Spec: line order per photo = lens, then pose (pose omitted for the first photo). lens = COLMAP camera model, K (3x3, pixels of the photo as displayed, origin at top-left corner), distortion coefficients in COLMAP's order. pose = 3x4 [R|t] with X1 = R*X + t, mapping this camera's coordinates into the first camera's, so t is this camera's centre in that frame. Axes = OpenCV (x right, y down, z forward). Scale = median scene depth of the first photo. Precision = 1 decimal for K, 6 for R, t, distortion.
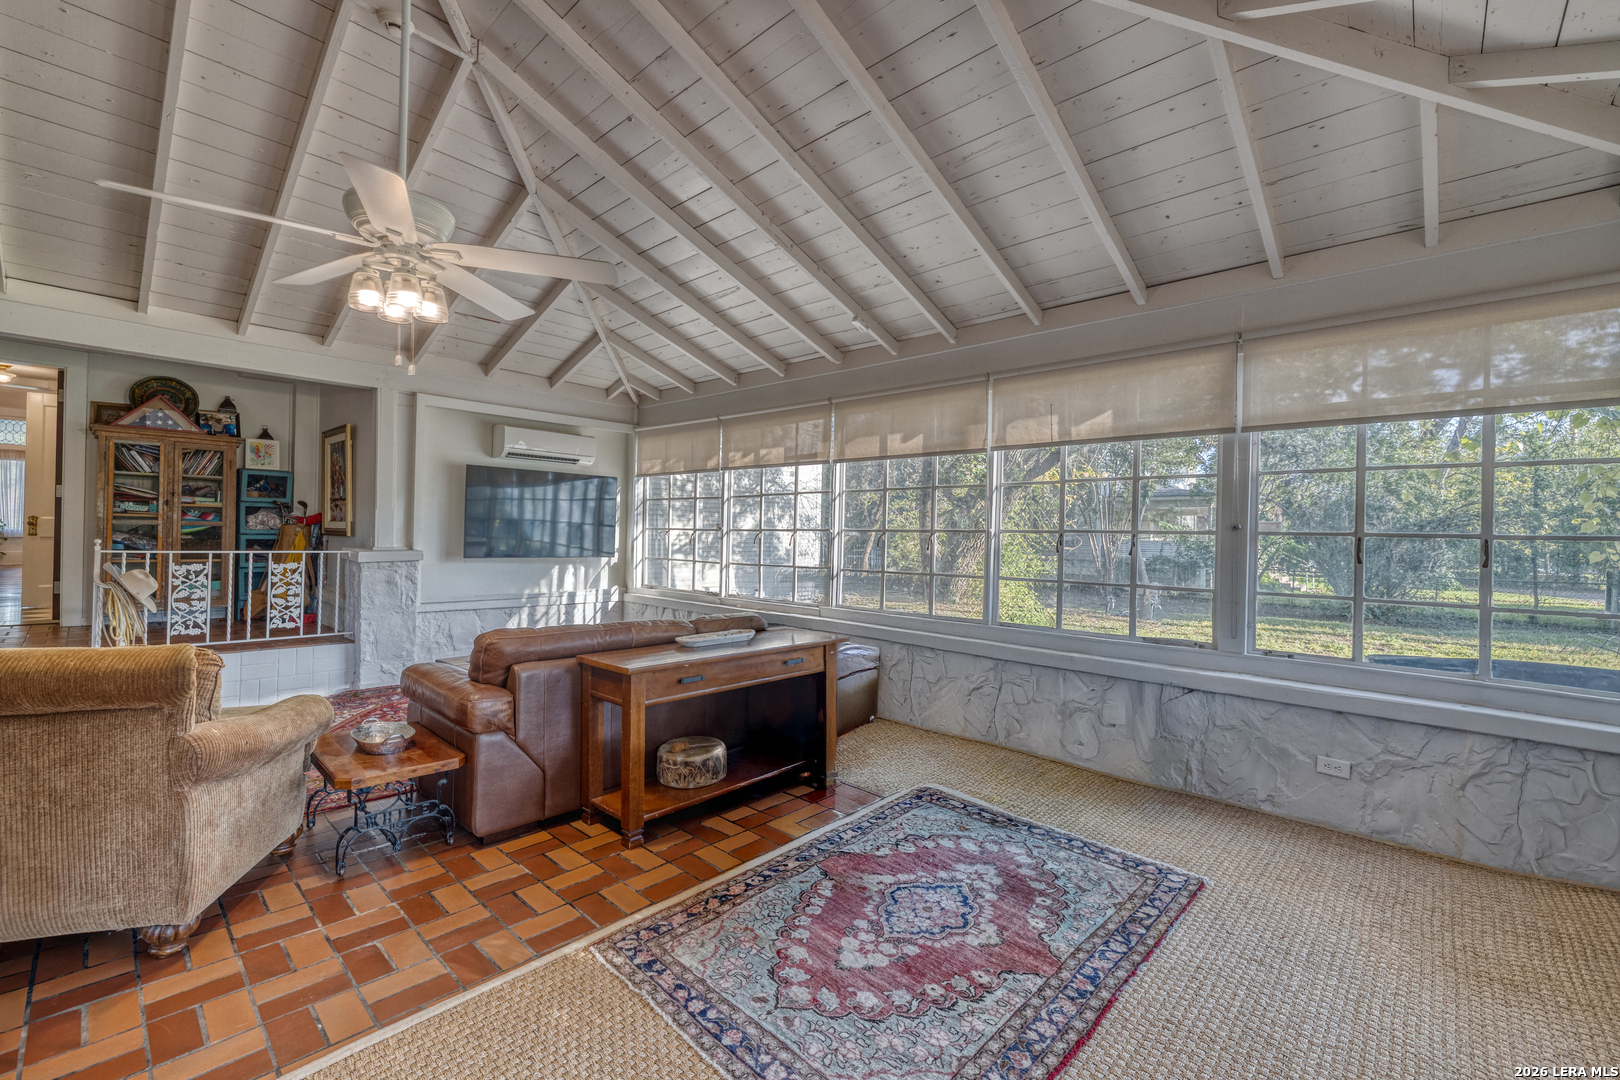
lens RADIAL K [[670.5, 0, 809.5], [0, 670.5, 533.4], [0, 0, 1]] dist [-0.003734, -0.000289]
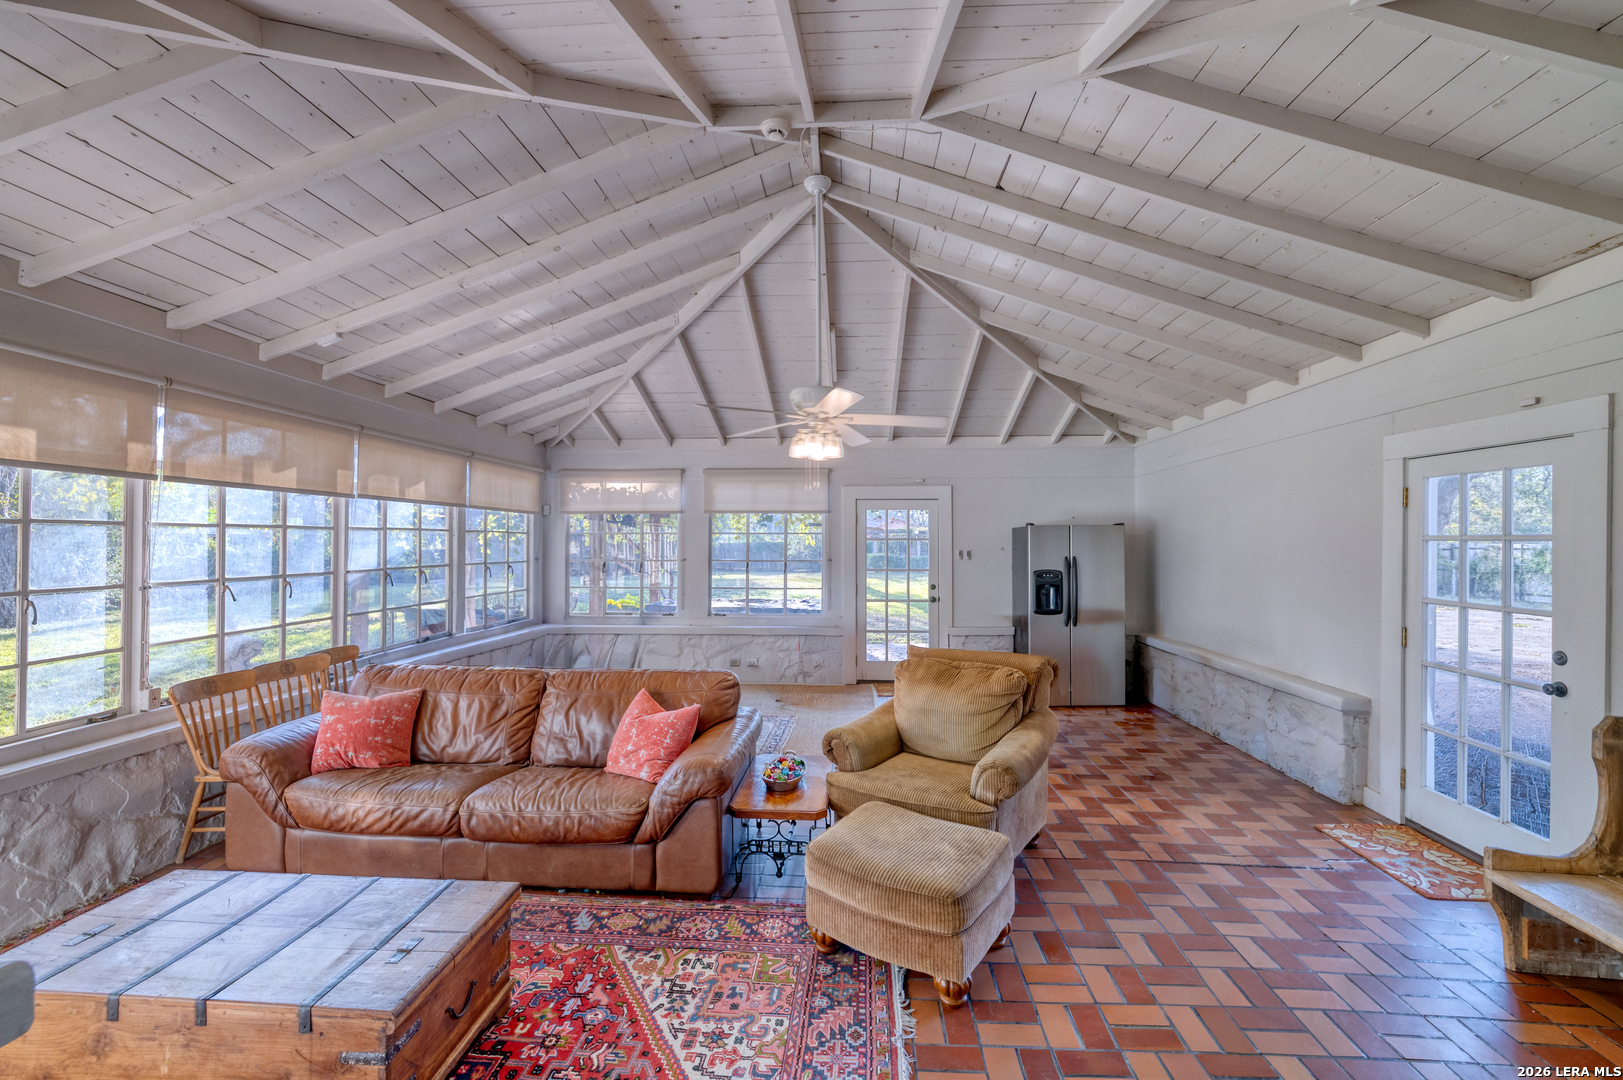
lens RADIAL K [[671.7, 0, 808.2], [0, 671.7, 537.9], [0, 0, 1]] dist [-0.003734, -0.000289]
pose [[-0.639668, -0.014530, 0.768514, -1.033968], [-0.013813, 0.999877, 0.007407, -0.074504], [-0.768527, -0.005877, -0.639790, 1.126653]]
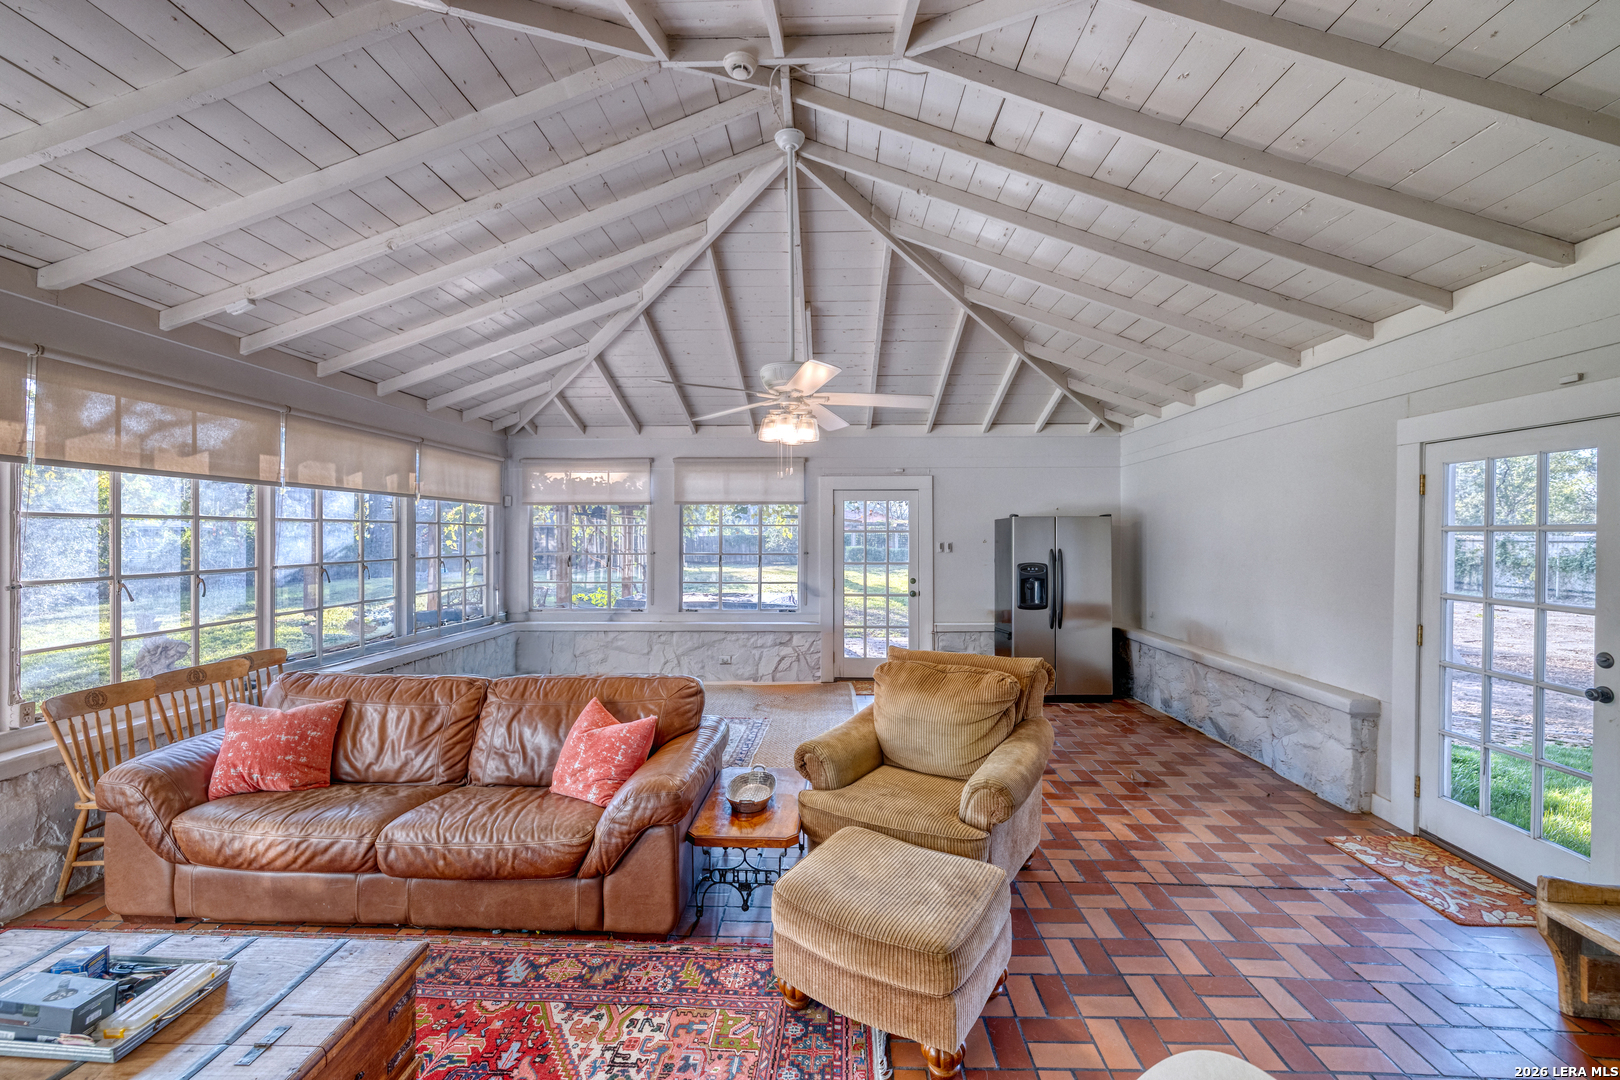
lens RADIAL K [[670.5, 0, 806.0], [0, 670.5, 542.1], [0, 0, 1]] dist [-0.003734, -0.000289]
pose [[-0.661609, -0.026568, 0.749378, -0.980121], [-0.013004, 0.999628, 0.023959, -0.072311], [-0.749736, 0.006107, -0.661709, 1.071228]]
